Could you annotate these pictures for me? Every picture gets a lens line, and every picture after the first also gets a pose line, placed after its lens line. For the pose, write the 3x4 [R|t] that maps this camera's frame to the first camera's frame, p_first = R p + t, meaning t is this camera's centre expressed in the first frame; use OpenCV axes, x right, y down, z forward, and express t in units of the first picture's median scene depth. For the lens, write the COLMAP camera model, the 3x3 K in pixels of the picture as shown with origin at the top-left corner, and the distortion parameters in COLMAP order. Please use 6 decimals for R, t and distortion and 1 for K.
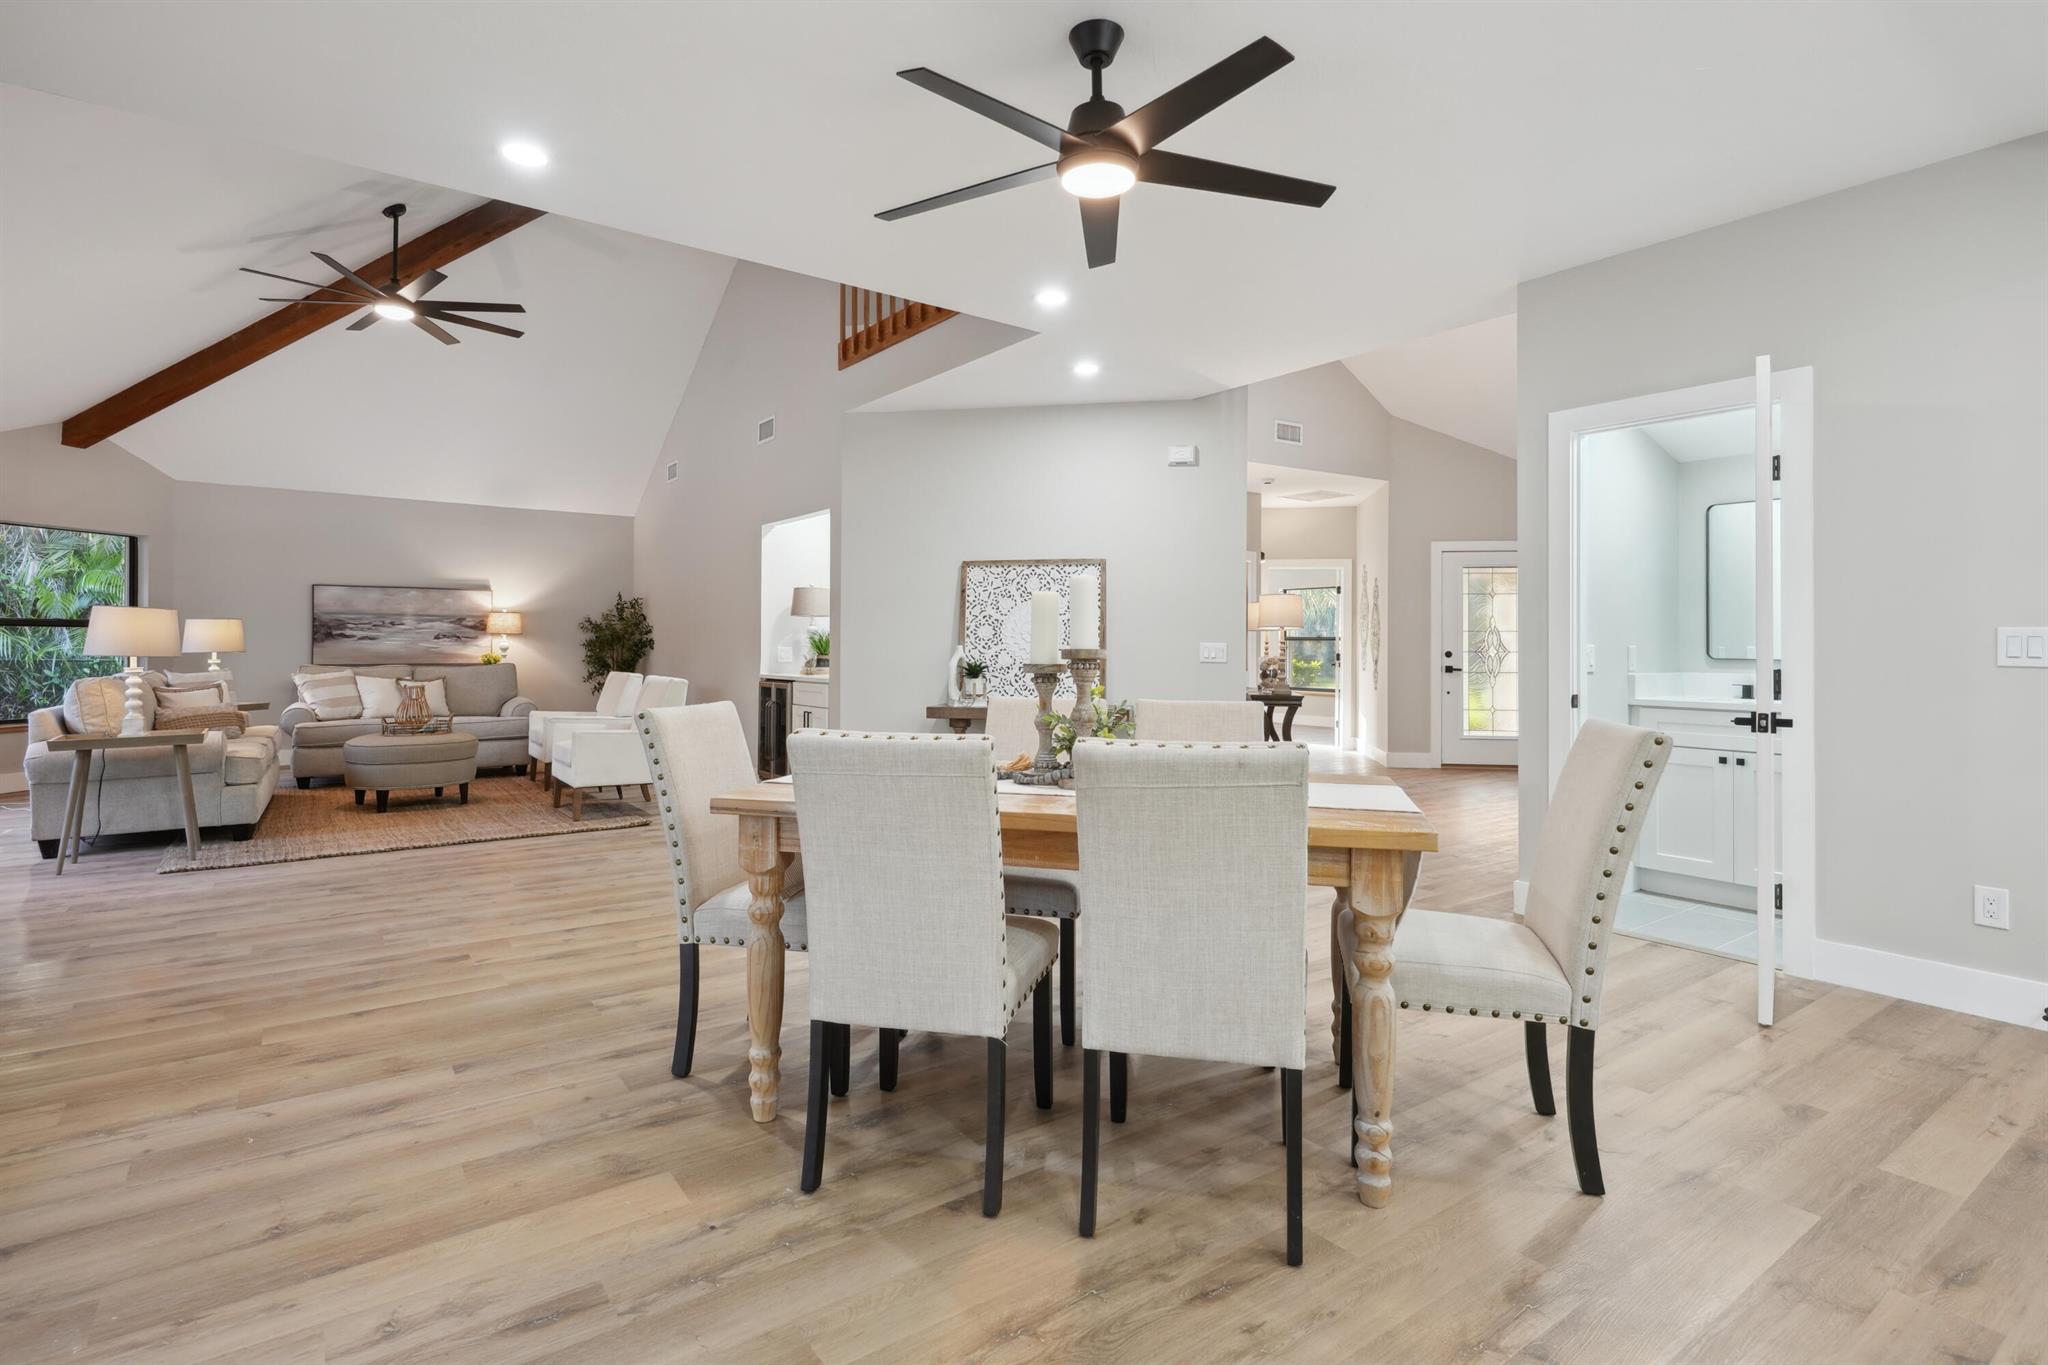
lens RADIAL K [[1006.0, 0, 1027.9], [0, 1006.0, 632.8], [0, 0, 1]] dist [0.002913, -0.000853]
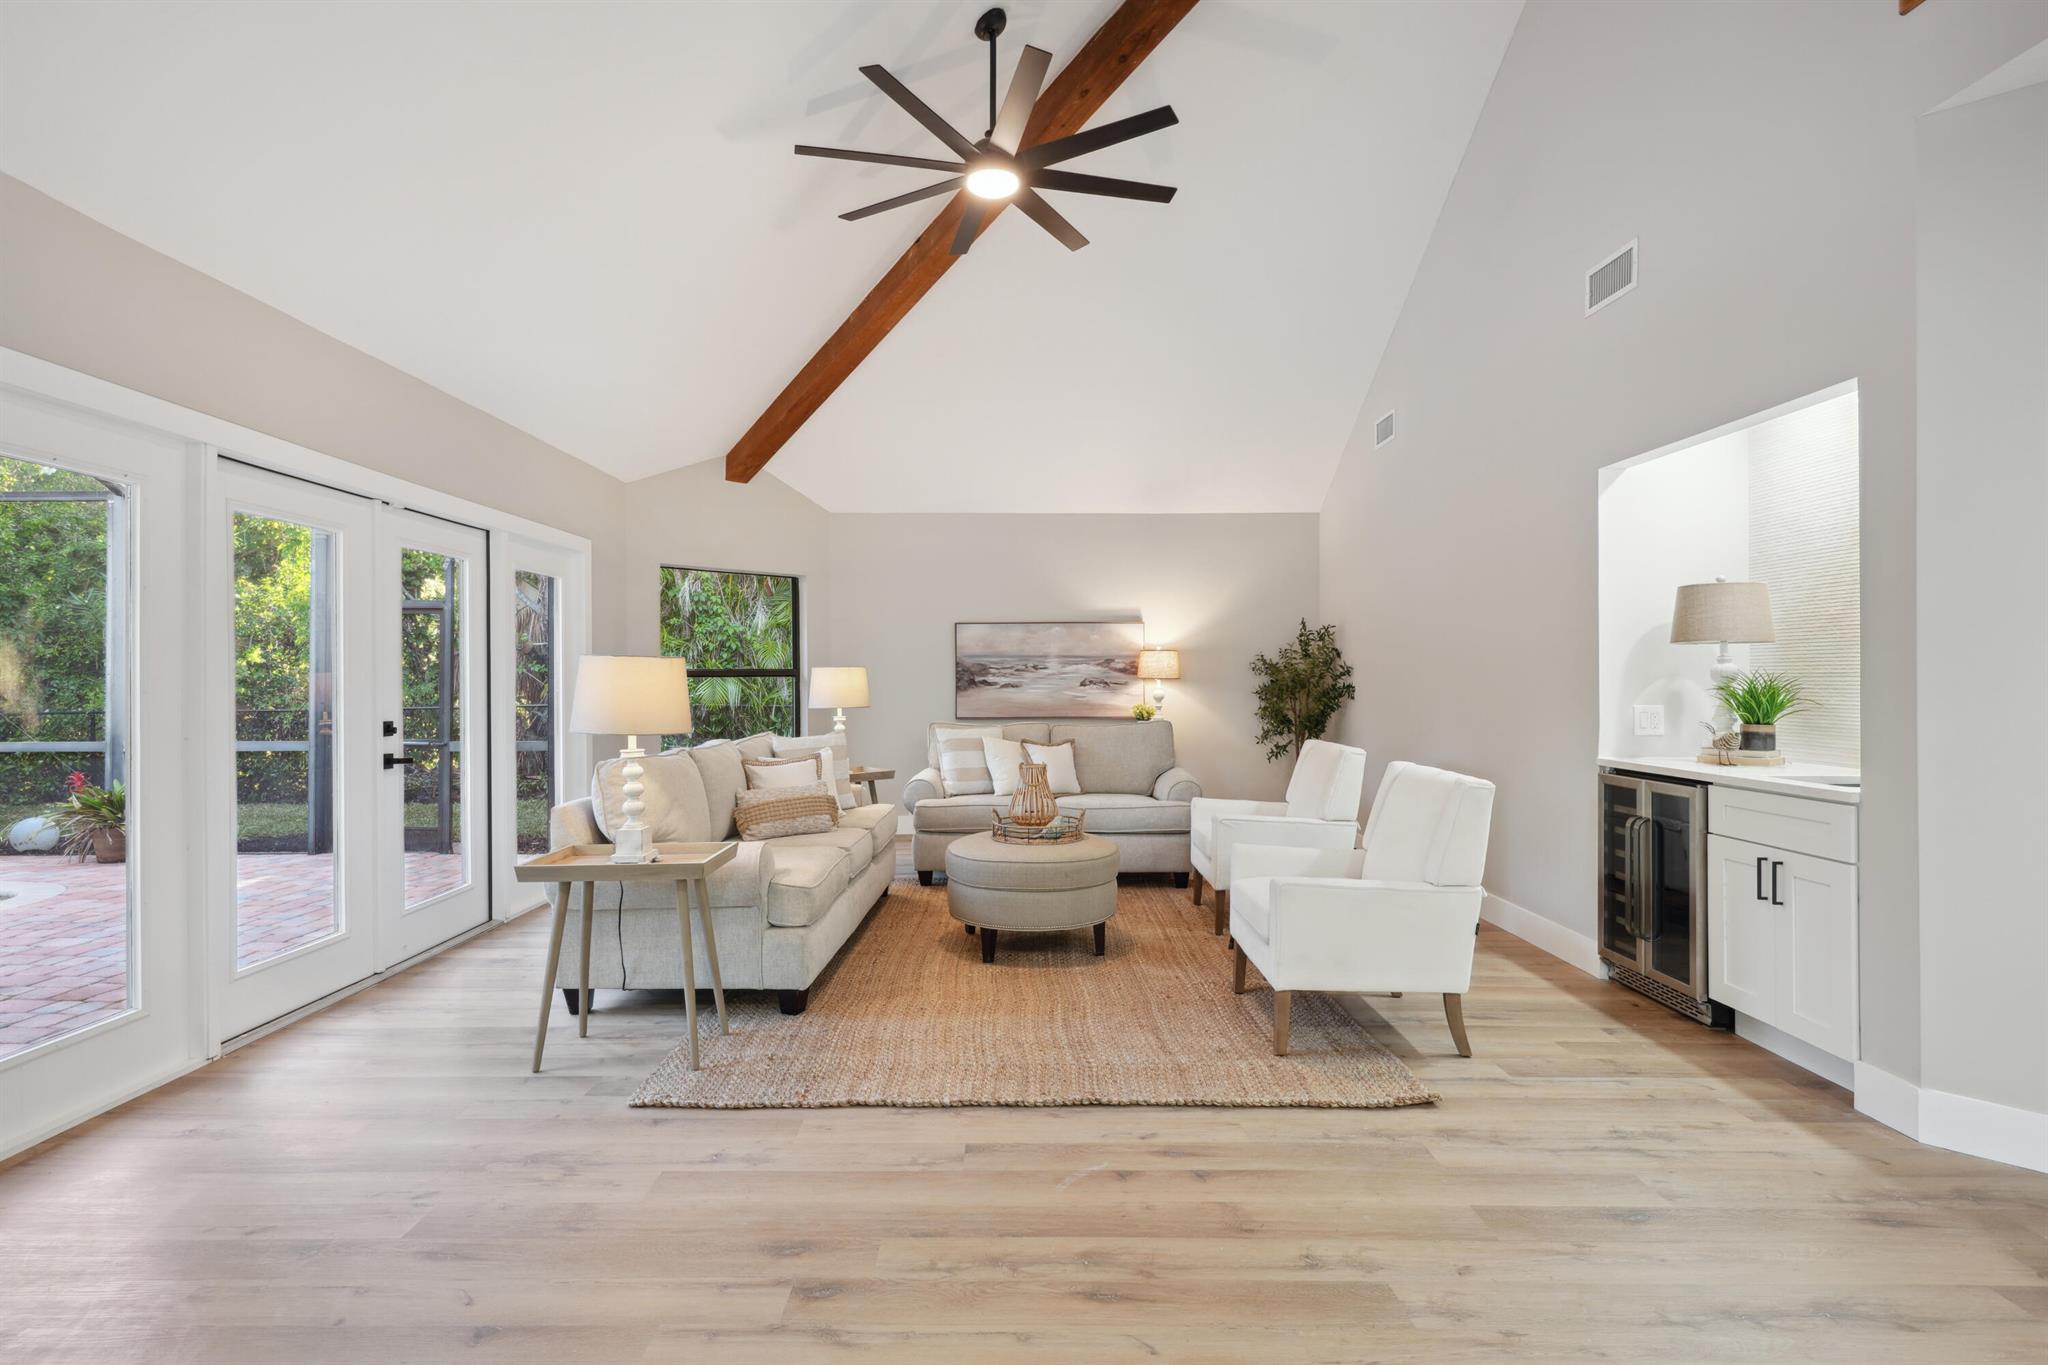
lens RADIAL K [[992.1, 0, 1004.9], [0, 992.1, 676.6], [0, 0, 1]] dist [-0.000622, 0.000254]
pose [[0.802260, -0.008156, -0.596918, -0.204586], [0.014176, 0.999885, 0.005391, -0.007694], [0.596806, -0.012787, 0.802284, 0.406151]]
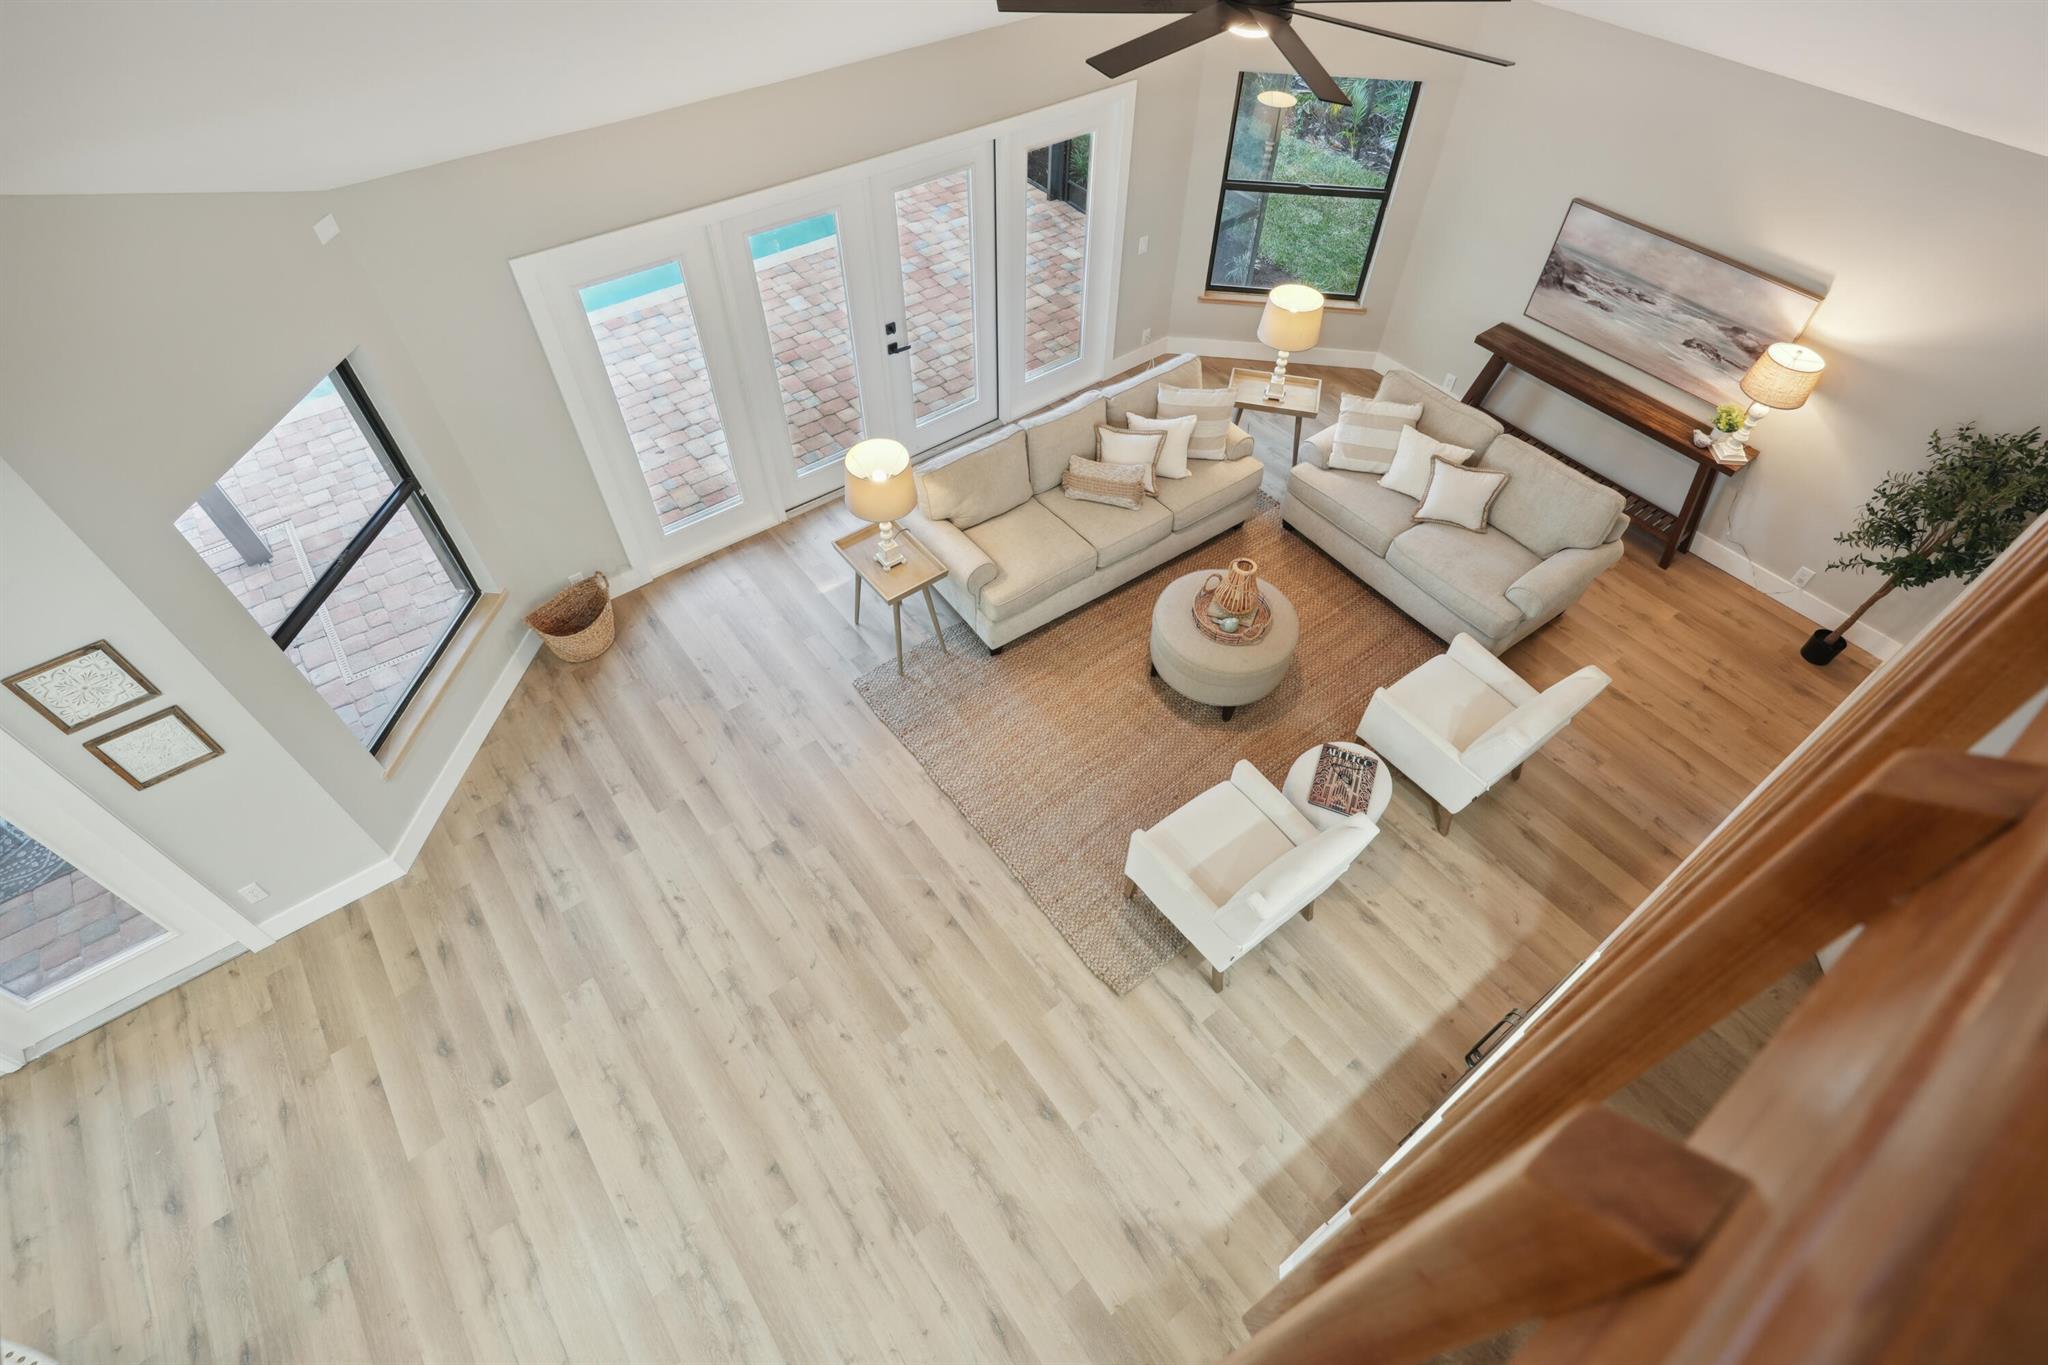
lens RADIAL K [[986.7, 0, 1026.2], [0, 986.7, 674.4], [0, 0, 1]] dist [0.000206, -0.001128]
pose [[0.019973, 0.760043, -0.649565, -0.071001], [0.005995, 0.649592, 0.760259, -0.389916], [0.999783, -0.019079, 0.008418, 0.724536]]
